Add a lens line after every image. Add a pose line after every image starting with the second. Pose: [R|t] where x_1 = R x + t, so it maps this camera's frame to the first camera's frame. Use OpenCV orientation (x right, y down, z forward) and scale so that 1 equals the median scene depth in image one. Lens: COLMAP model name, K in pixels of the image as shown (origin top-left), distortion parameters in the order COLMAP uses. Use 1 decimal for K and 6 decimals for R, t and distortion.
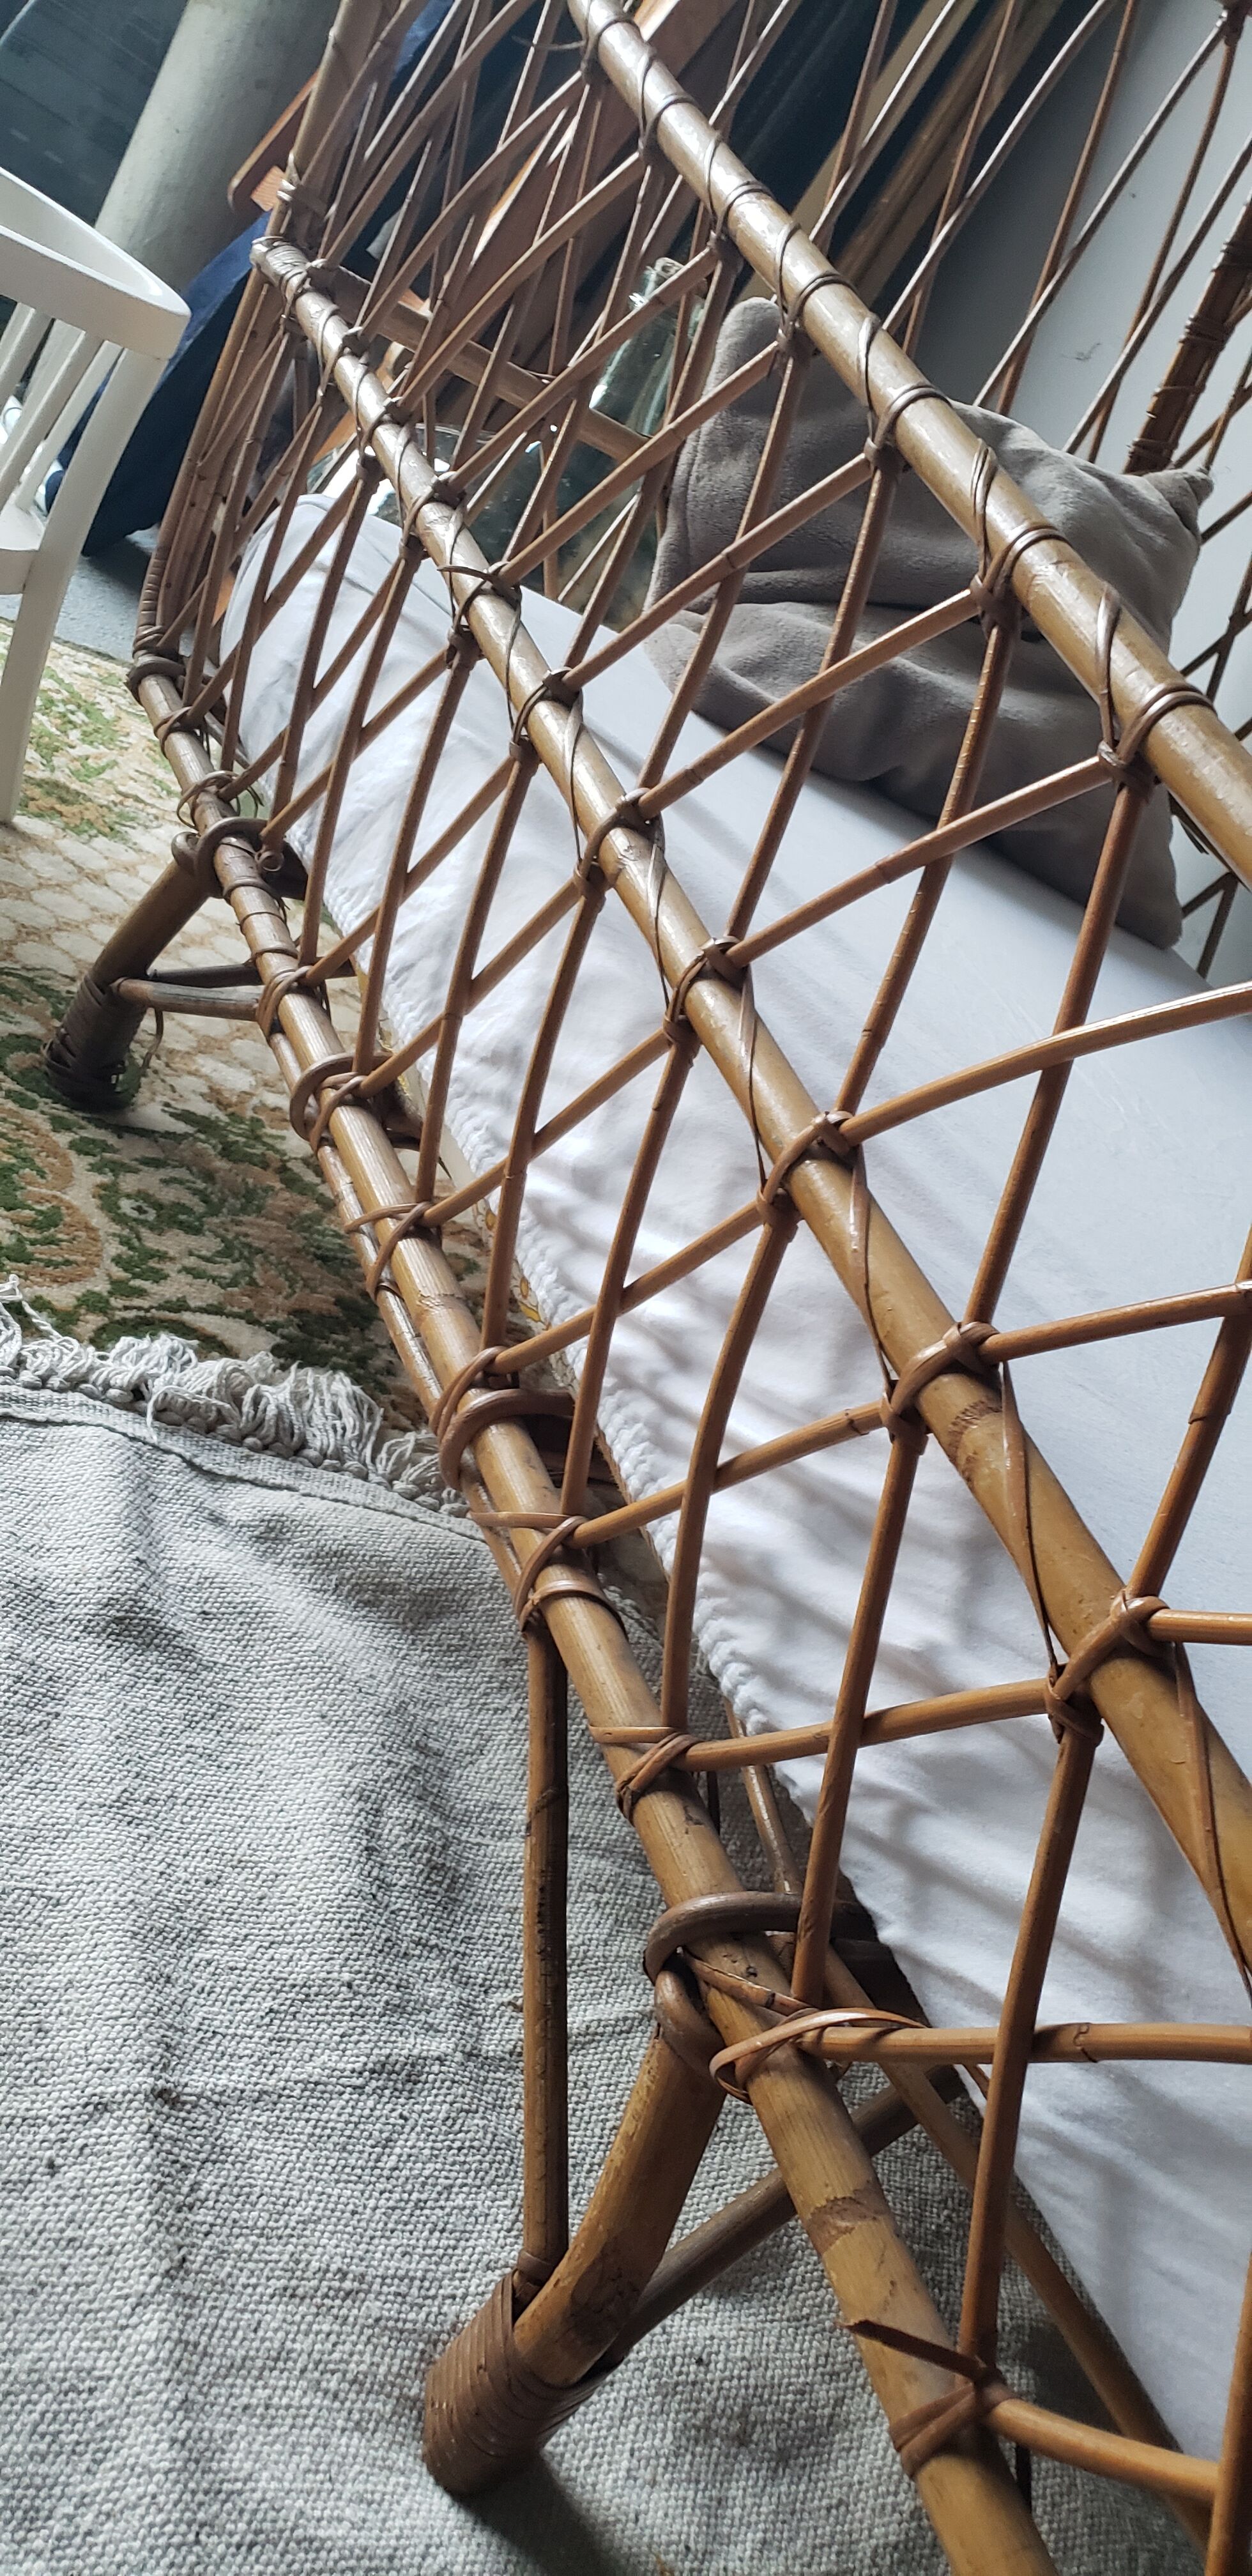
lens RADIAL K [[2031.2, 0, 618.5], [0, 2031.2, 1229.2], [0, 0, 1]] dist [0.178131, -0.548690]
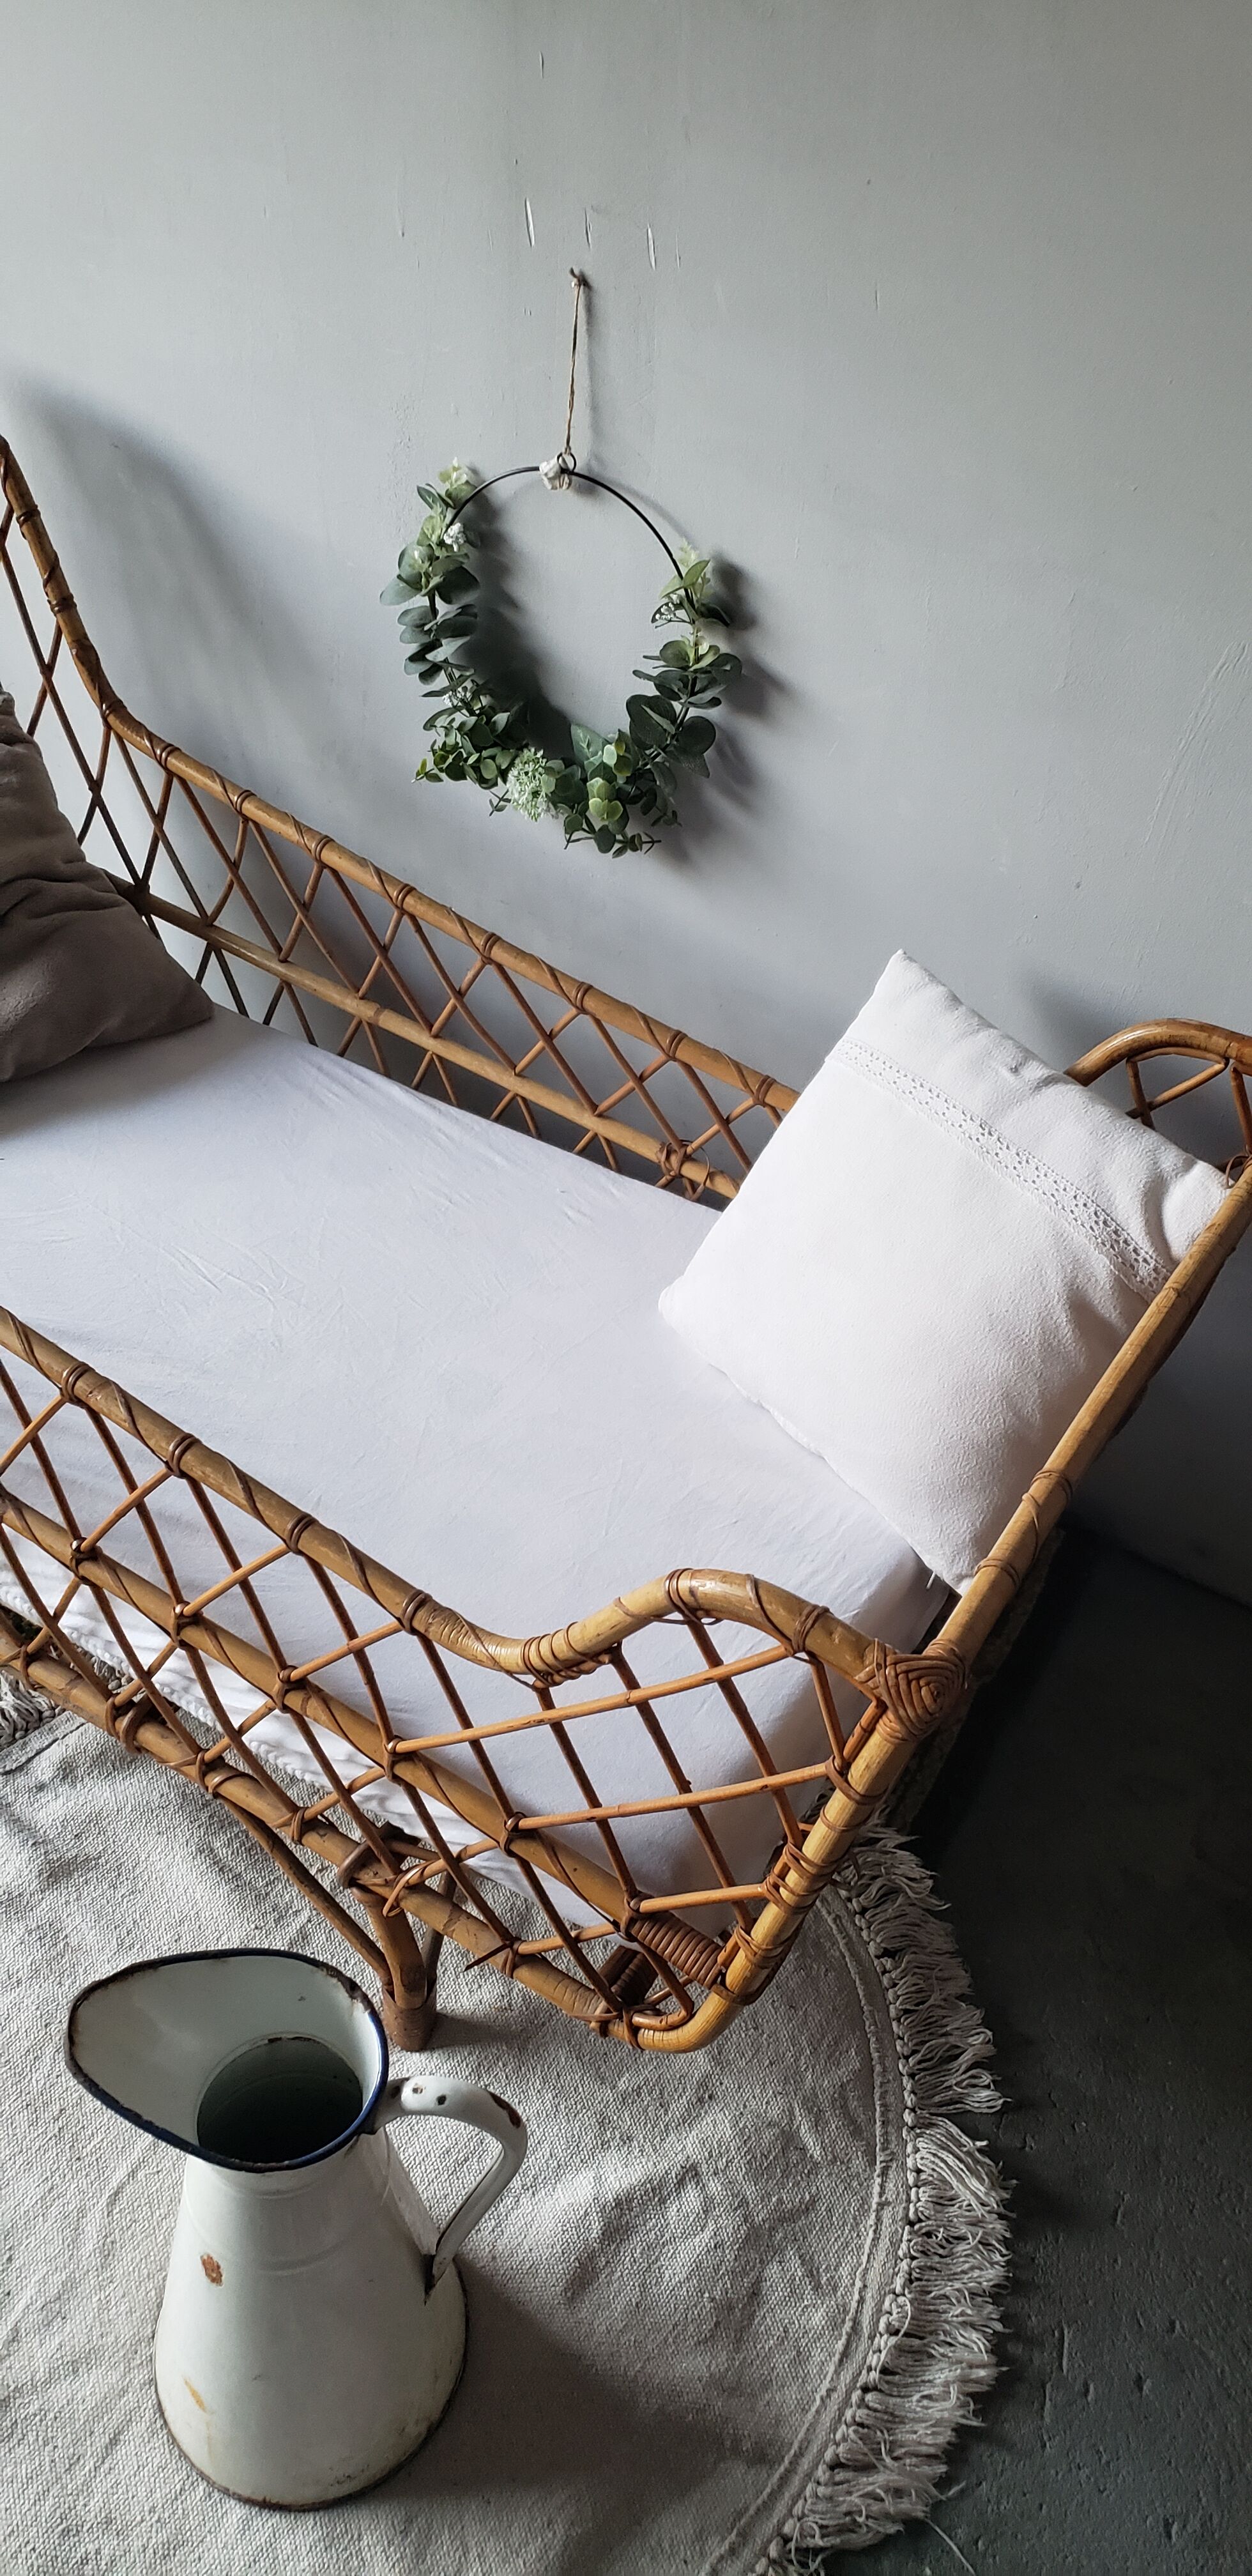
lens RADIAL K [[1999.3, 0, 633.3], [0, 1999.3, 1241.4], [0, 0, 1]] dist [0.116690, -0.418349]
pose [[0.742355, -0.661479, 0.106556, 0.552286], [0.581020, 0.714765, 0.389265, -0.996993], [-0.333653, -0.227062, 0.914942, -1.240385]]
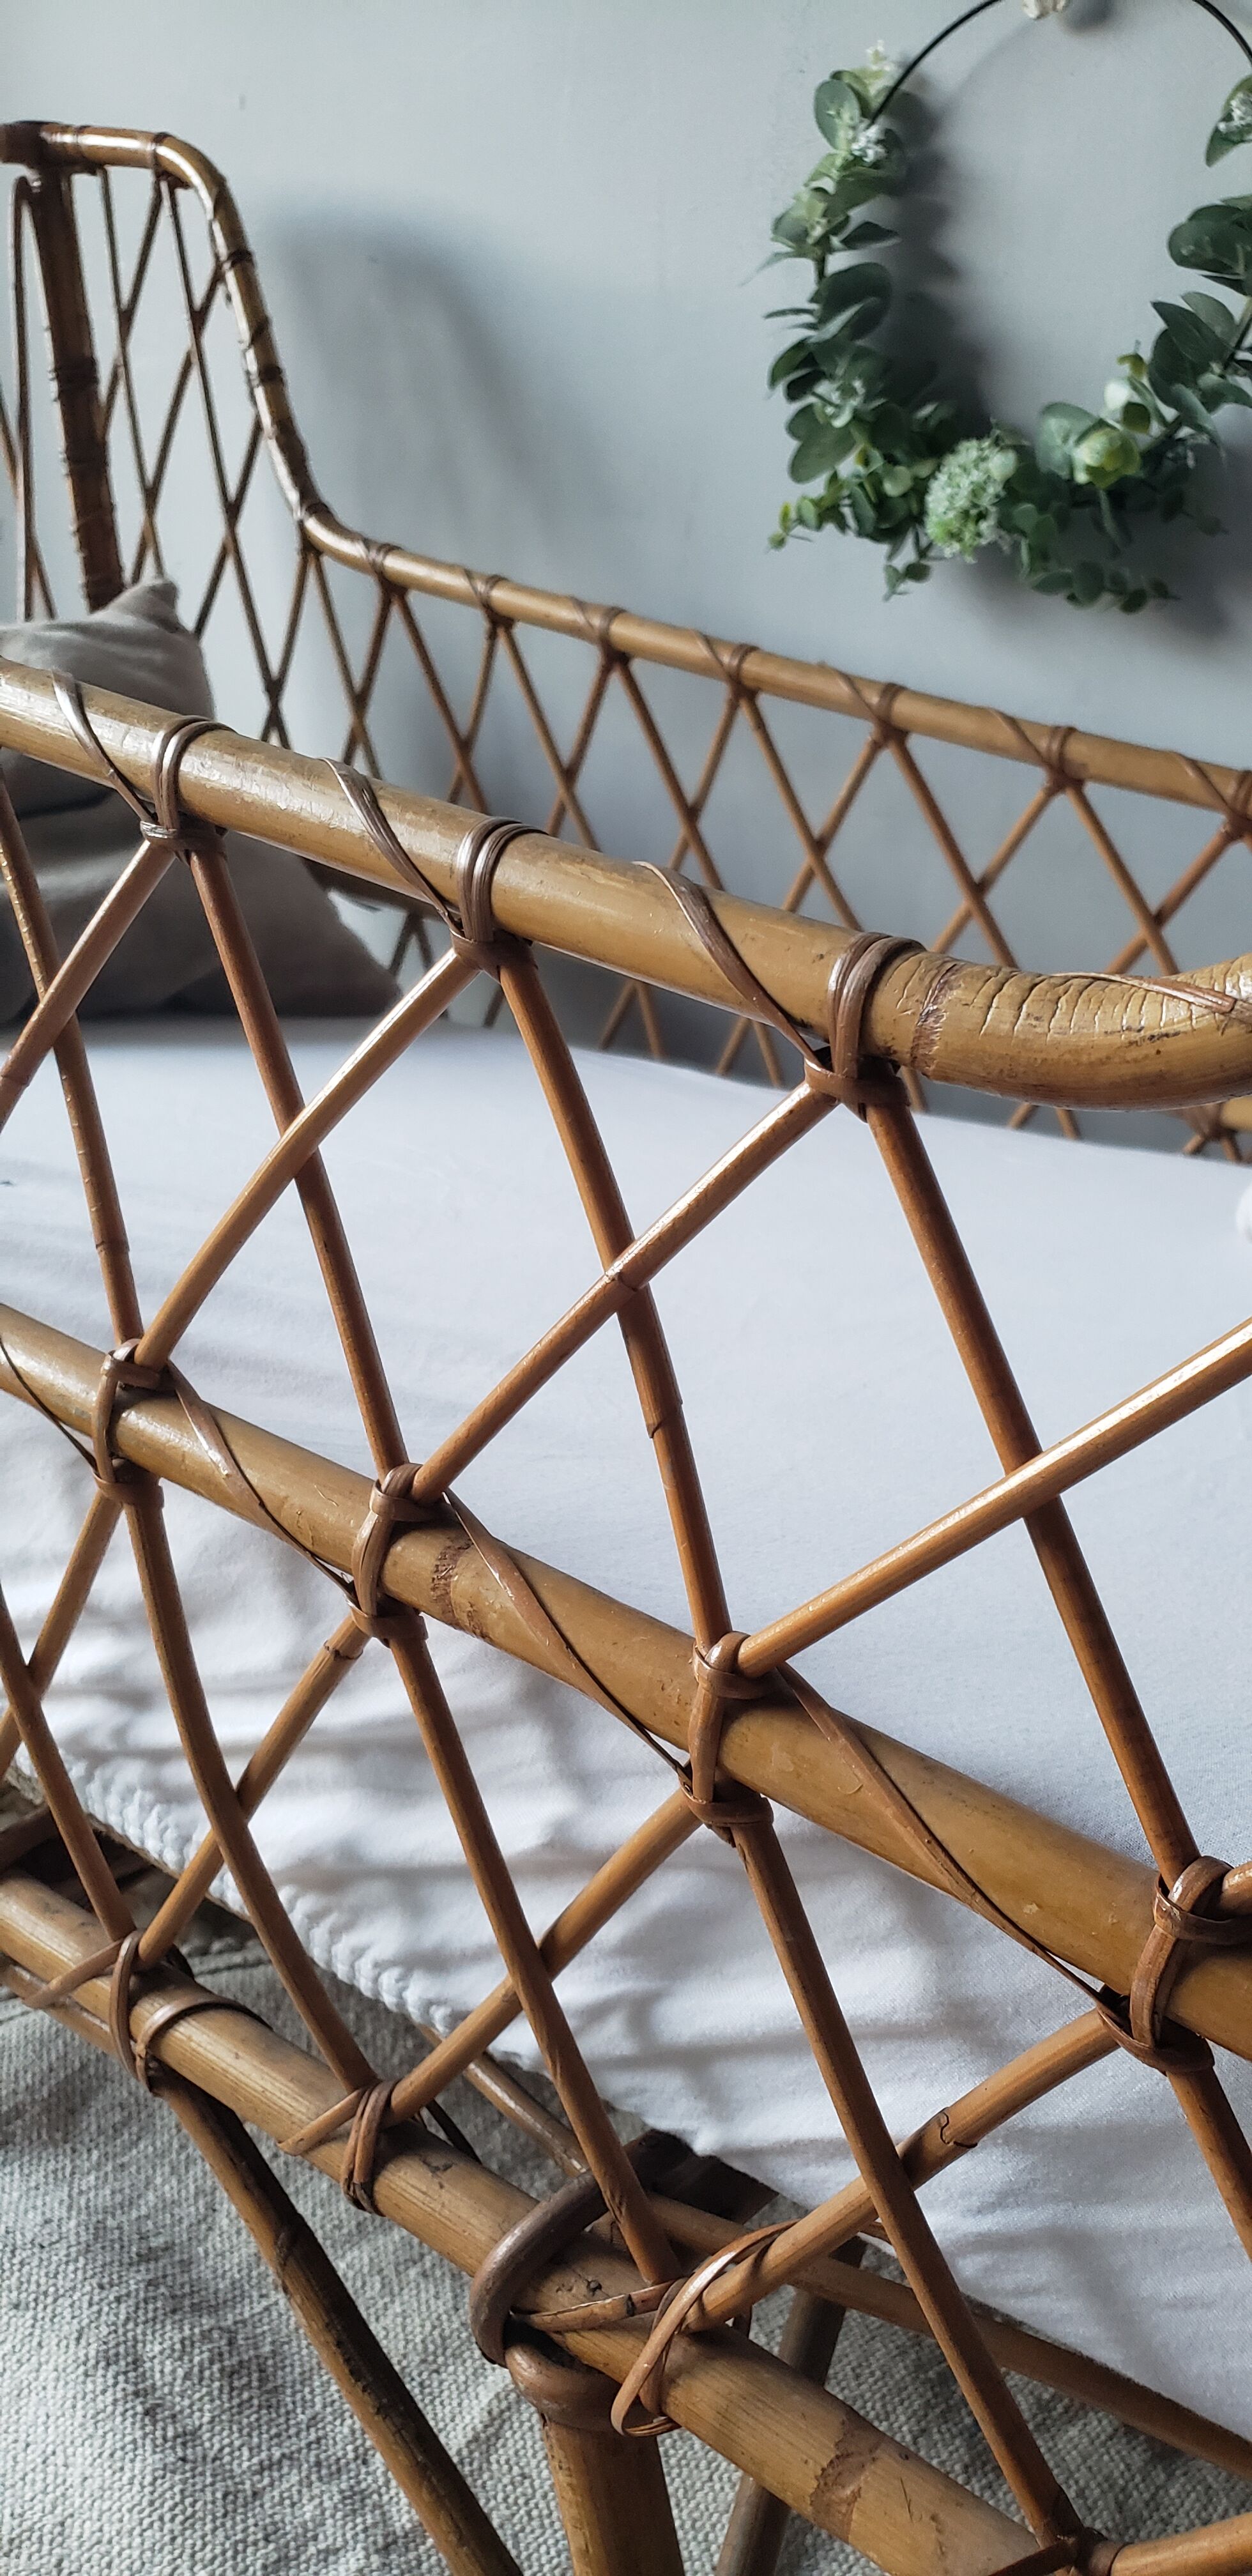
lens RADIAL K [[2057.0, 0, 629.3], [0, 2057.0, 1242.4], [0, 0, 1]] dist [-0.006887, 0.001671]
pose [[0.802087, -0.527977, 0.279101, 0.065957], [0.546271, 0.837485, 0.014390, 0.008507], [-0.241340, 0.140923, 0.960154, 0.151305]]
